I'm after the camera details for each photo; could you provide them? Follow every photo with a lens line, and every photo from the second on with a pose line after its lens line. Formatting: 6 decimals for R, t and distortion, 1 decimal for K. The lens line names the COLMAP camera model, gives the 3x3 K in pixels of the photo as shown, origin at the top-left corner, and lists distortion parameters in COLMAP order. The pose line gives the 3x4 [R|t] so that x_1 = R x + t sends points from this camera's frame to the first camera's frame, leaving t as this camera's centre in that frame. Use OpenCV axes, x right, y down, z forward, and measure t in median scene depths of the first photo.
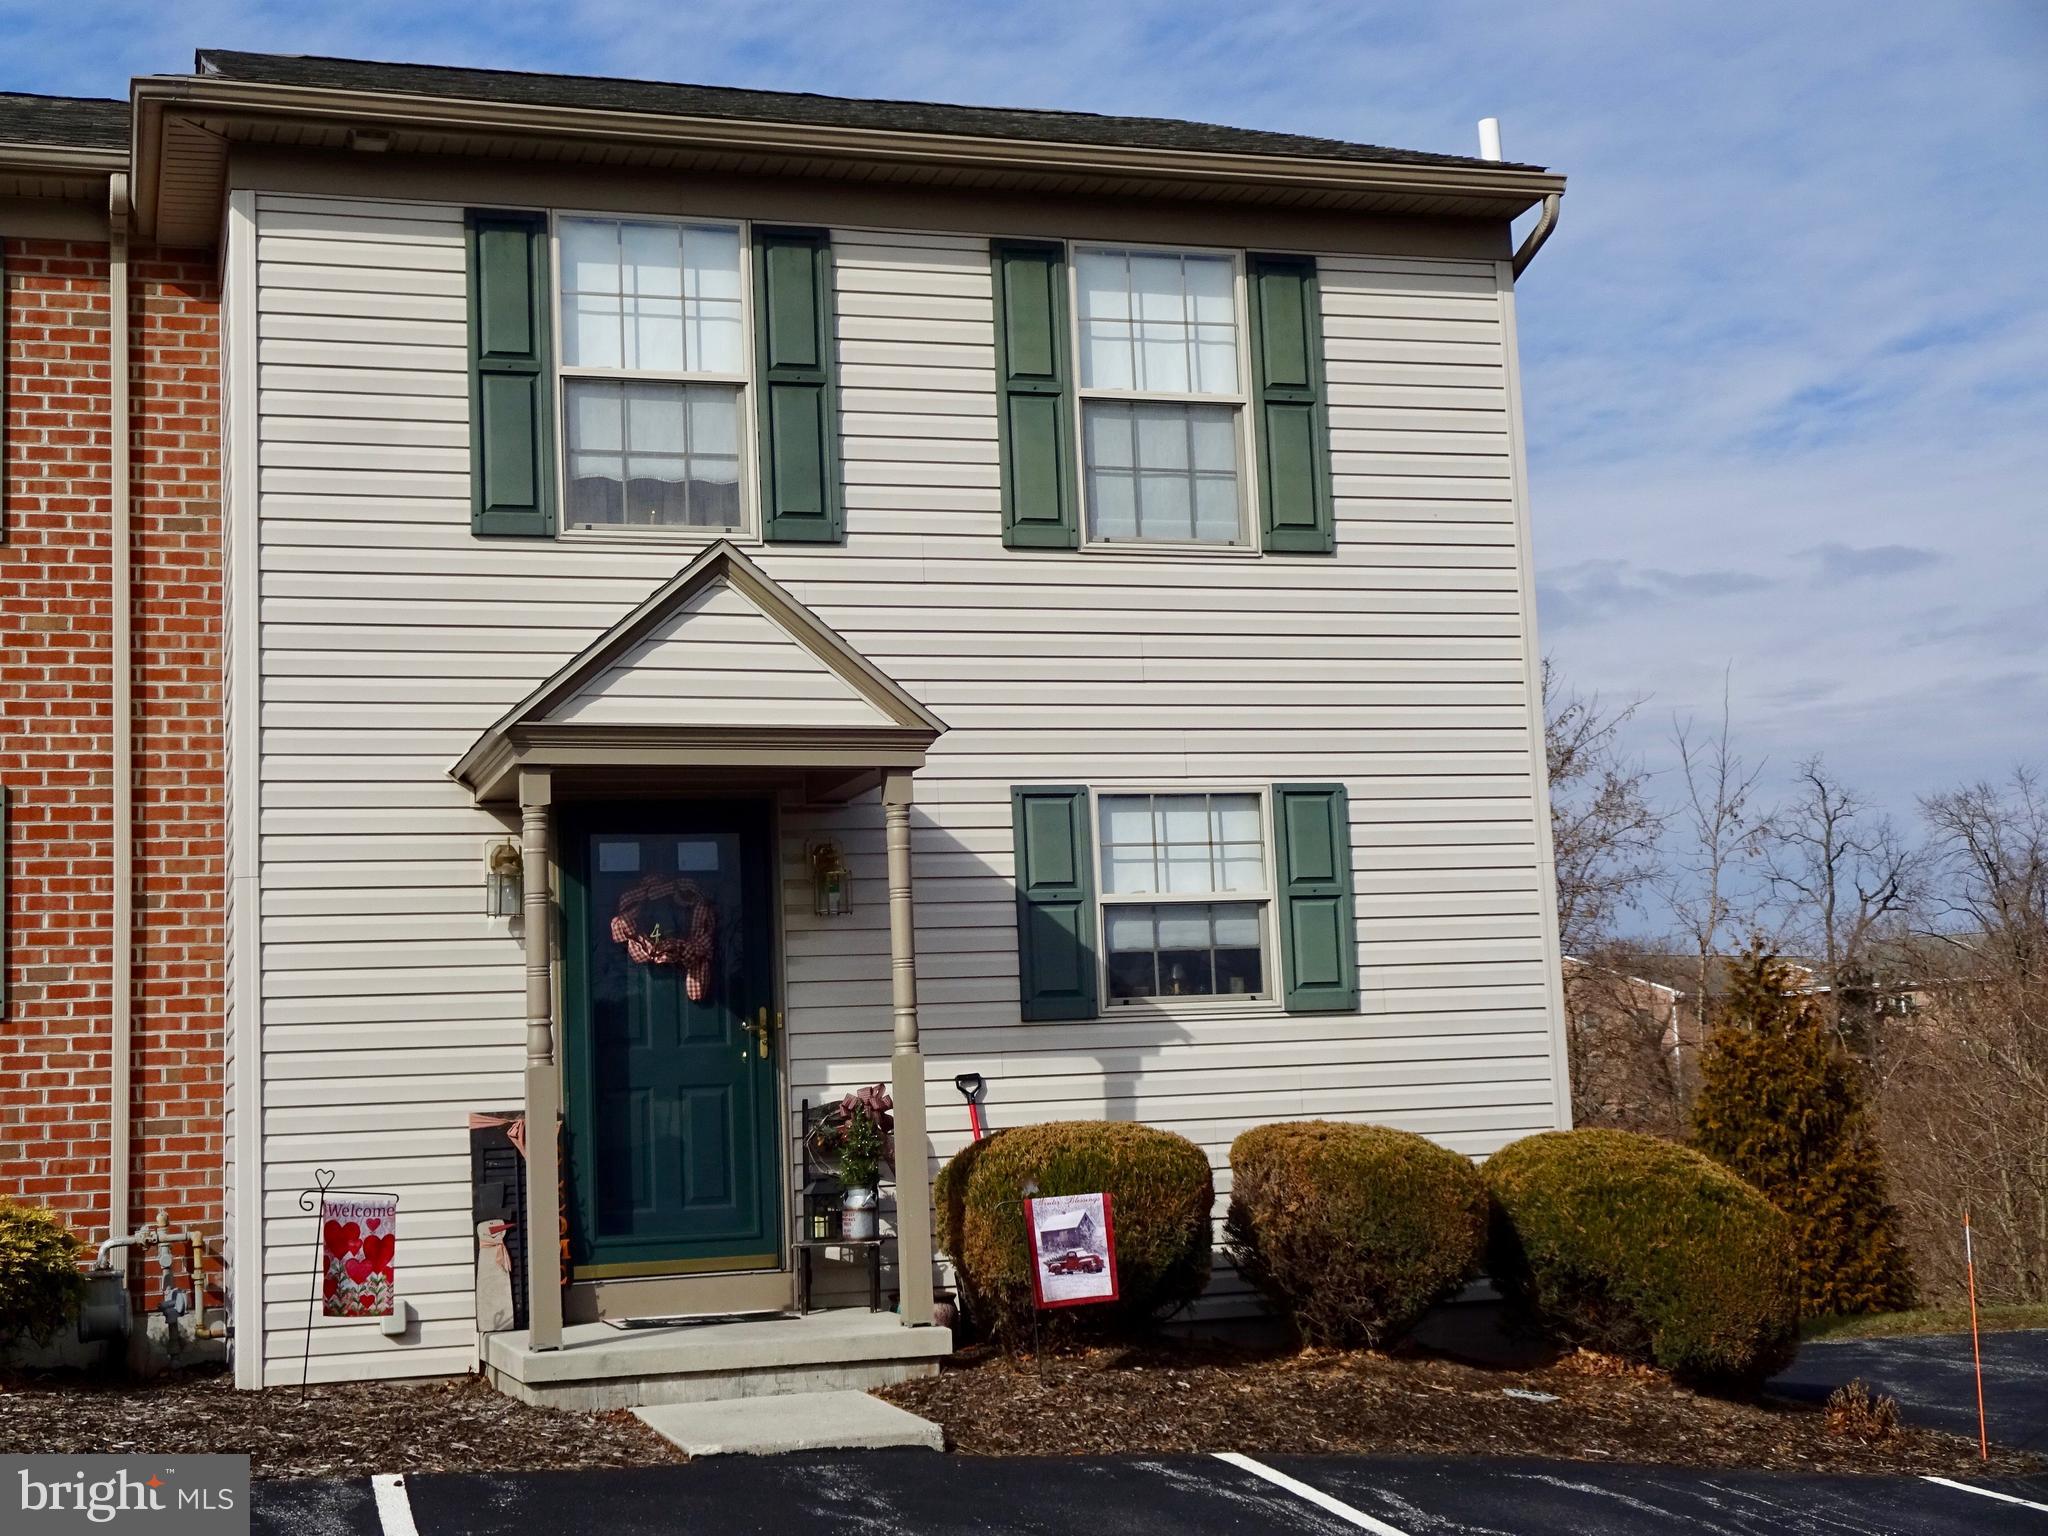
lens RADIAL K [[2749.4, 0, 1016.3], [0, 2749.4, 742.9], [0, 0, 1]] dist [0.008550, -0.001284]
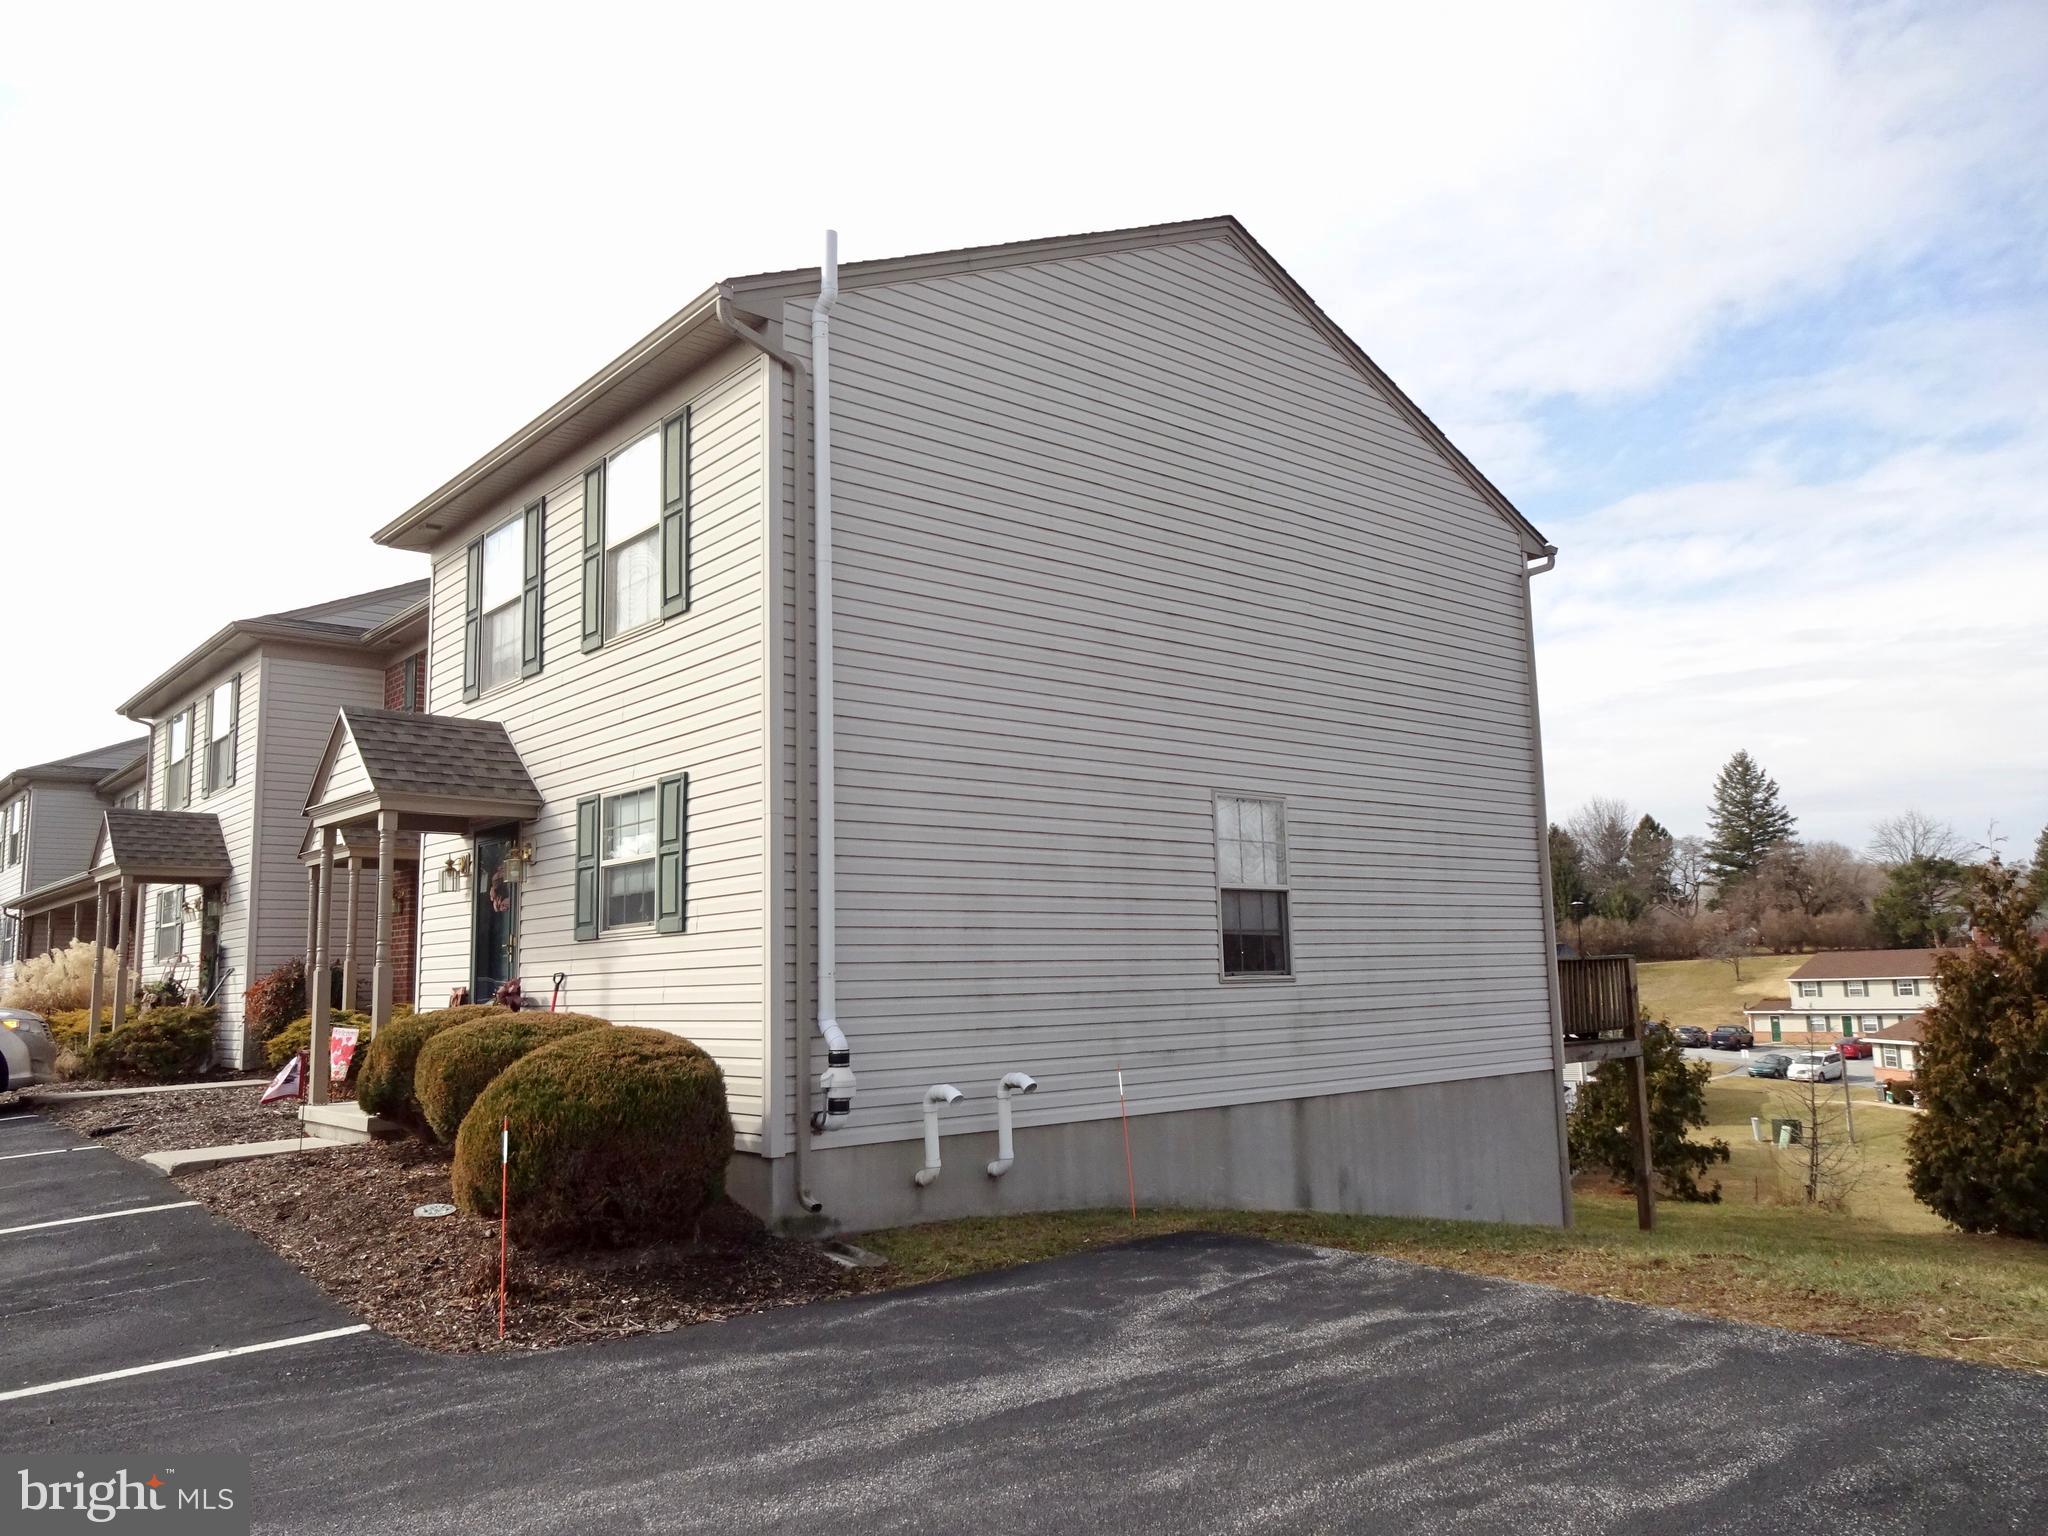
lens RADIAL K [[1514.6, 0, 1024.0], [0, 1514.6, 768.0], [0, 0, 1]] dist [-0.010697, 0.001330]
pose [[0.388038, -0.097770, -0.916443, 0.941101], [0.129644, 0.990261, -0.050752, 0.078171], [0.912479, -0.099118, 0.396934, 0.884137]]
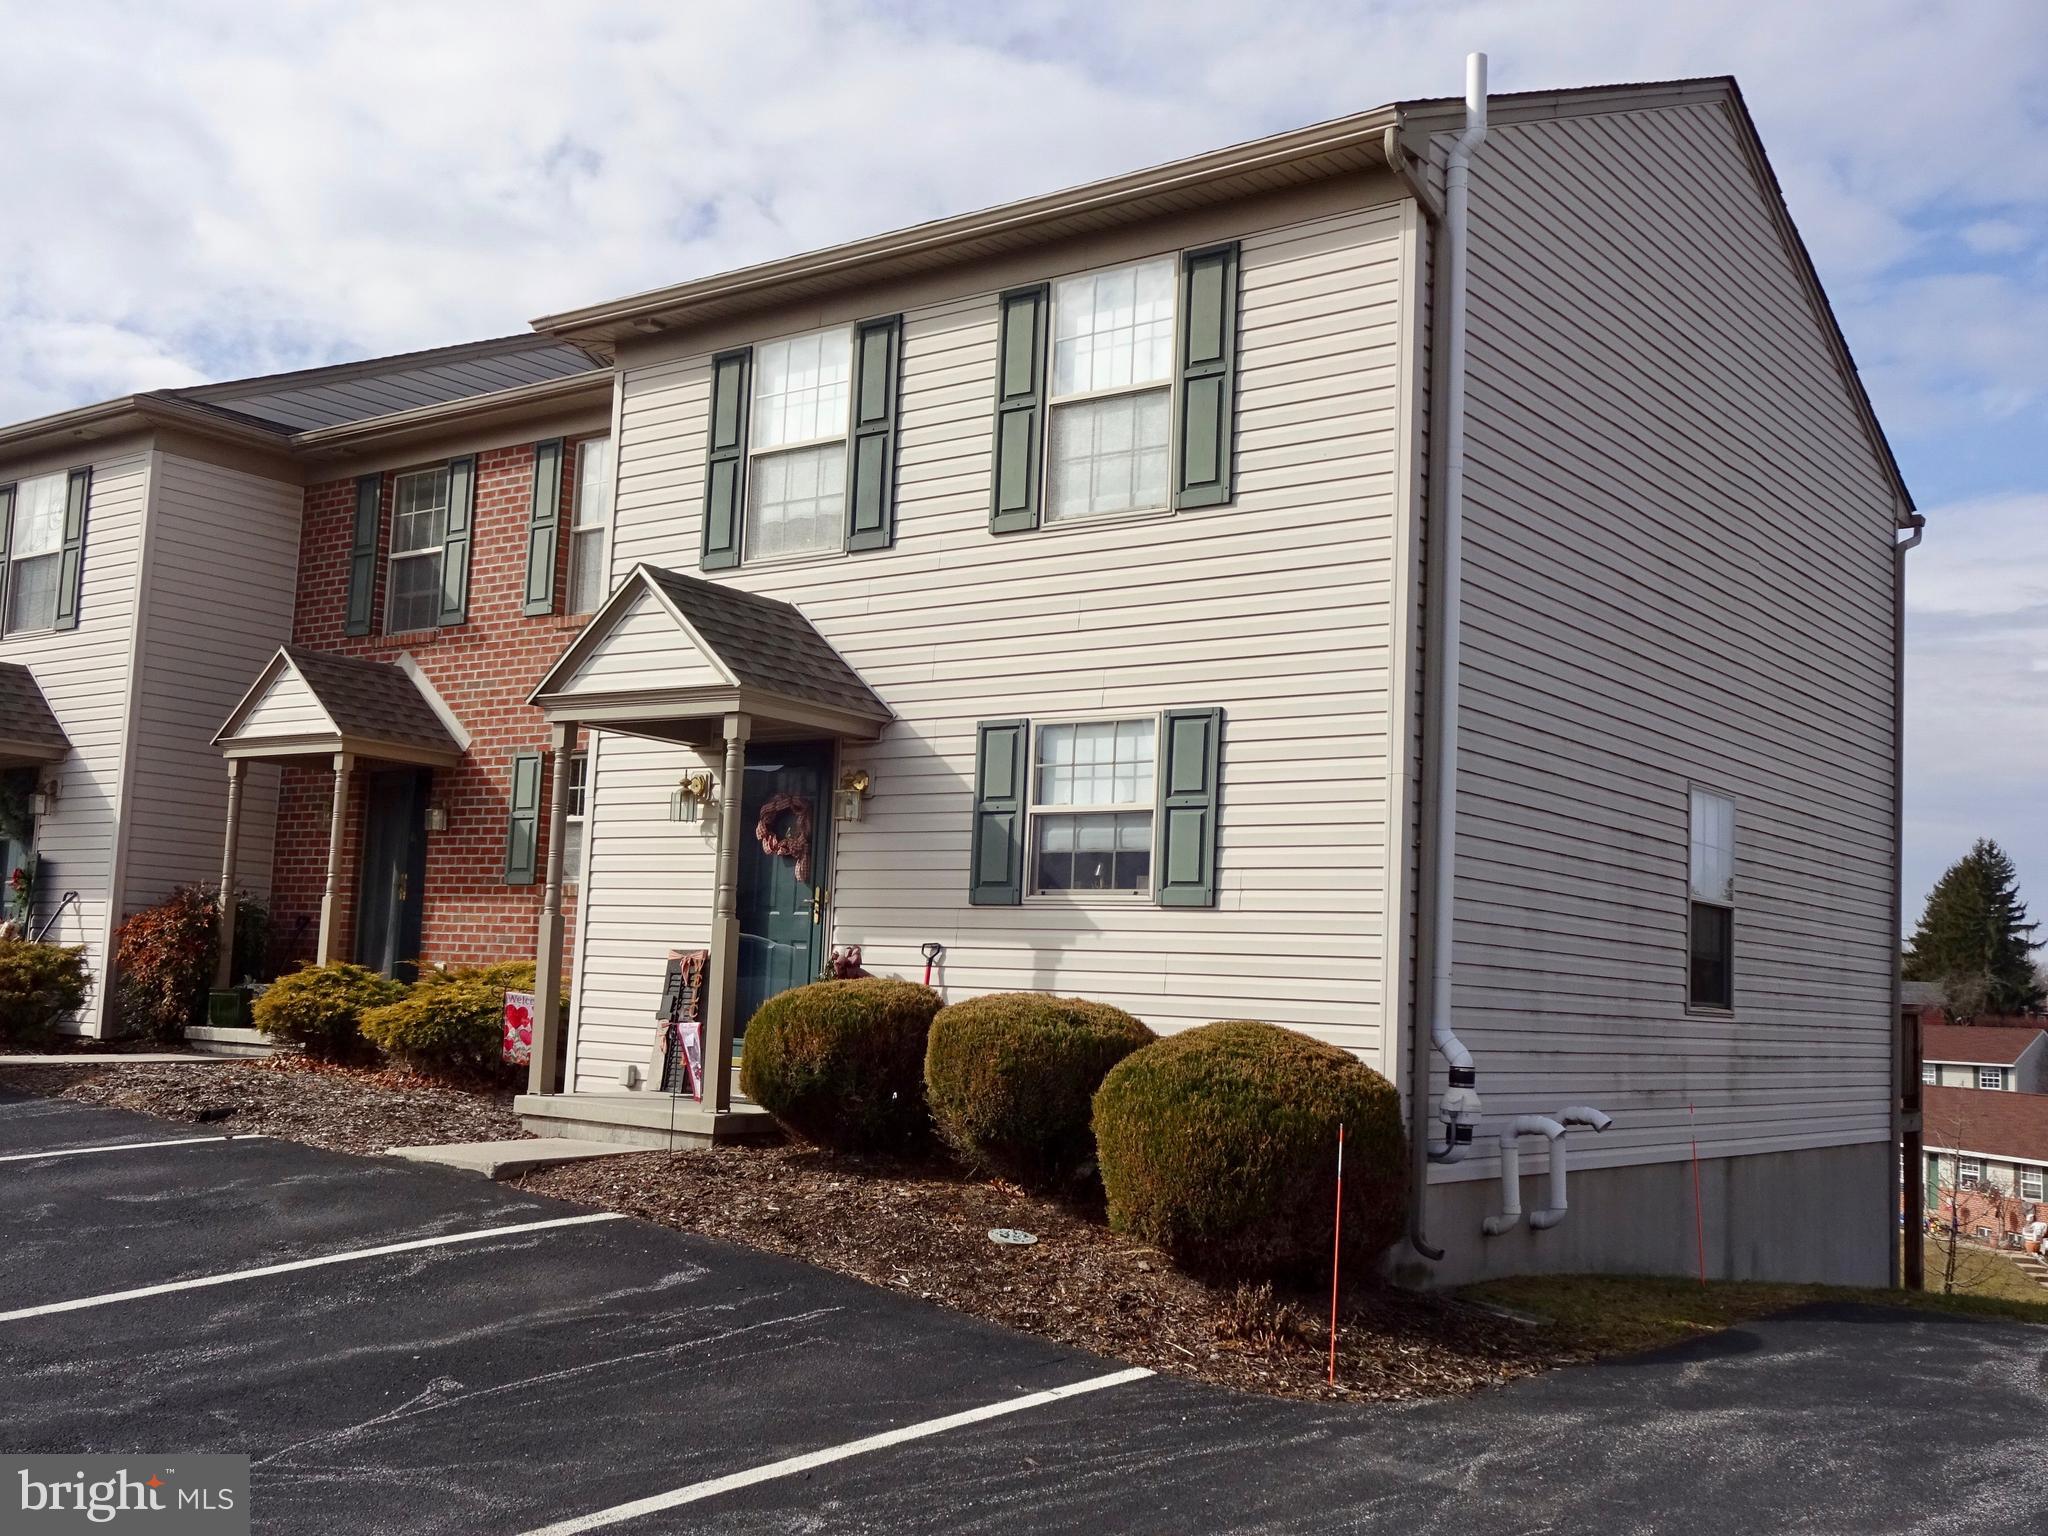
lens RADIAL K [[2105.3, 0, 1024.0], [0, 2105.3, 768.0], [0, 0, 1]] dist [0.012669, 0.003244]
pose [[0.570476, -0.022803, -0.820998, 0.814435], [0.039629, 0.999214, -0.000216, 0.038235], [0.820358, -0.032412, 0.570931, 0.456547]]
